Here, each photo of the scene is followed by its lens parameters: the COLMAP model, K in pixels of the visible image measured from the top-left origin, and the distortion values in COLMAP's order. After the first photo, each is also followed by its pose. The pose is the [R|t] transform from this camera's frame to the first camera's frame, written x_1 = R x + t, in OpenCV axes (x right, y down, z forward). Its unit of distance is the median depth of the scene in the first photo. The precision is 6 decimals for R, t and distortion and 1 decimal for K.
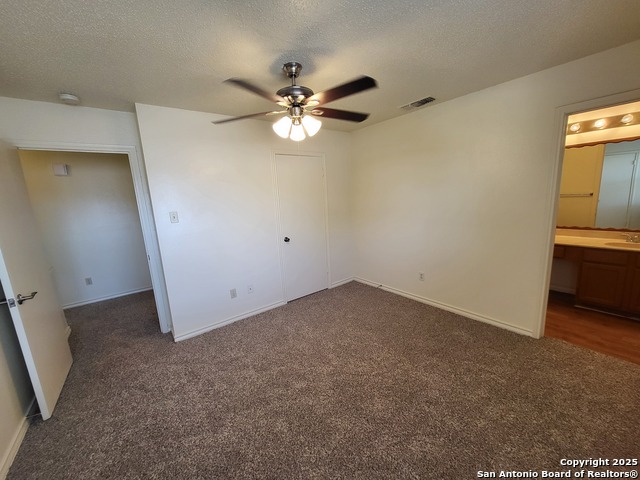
lens RADIAL K [[249.9, 0, 315.2], [0, 249.9, 240.9], [0, 0, 1]] dist [-0.000340, -0.000734]
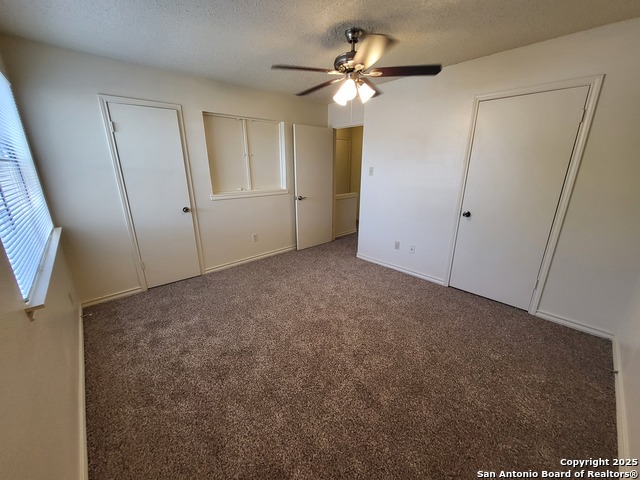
lens RADIAL K [[249.9, 0, 318.0], [0, 249.9, 242.1], [0, 0, 1]] dist [-0.000340, -0.000734]
pose [[0.100941, 0.349770, -0.931382, 0.682010], [-0.180027, 0.927131, 0.328662, -0.110226], [0.978469, 0.134498, 0.156553, 0.466135]]
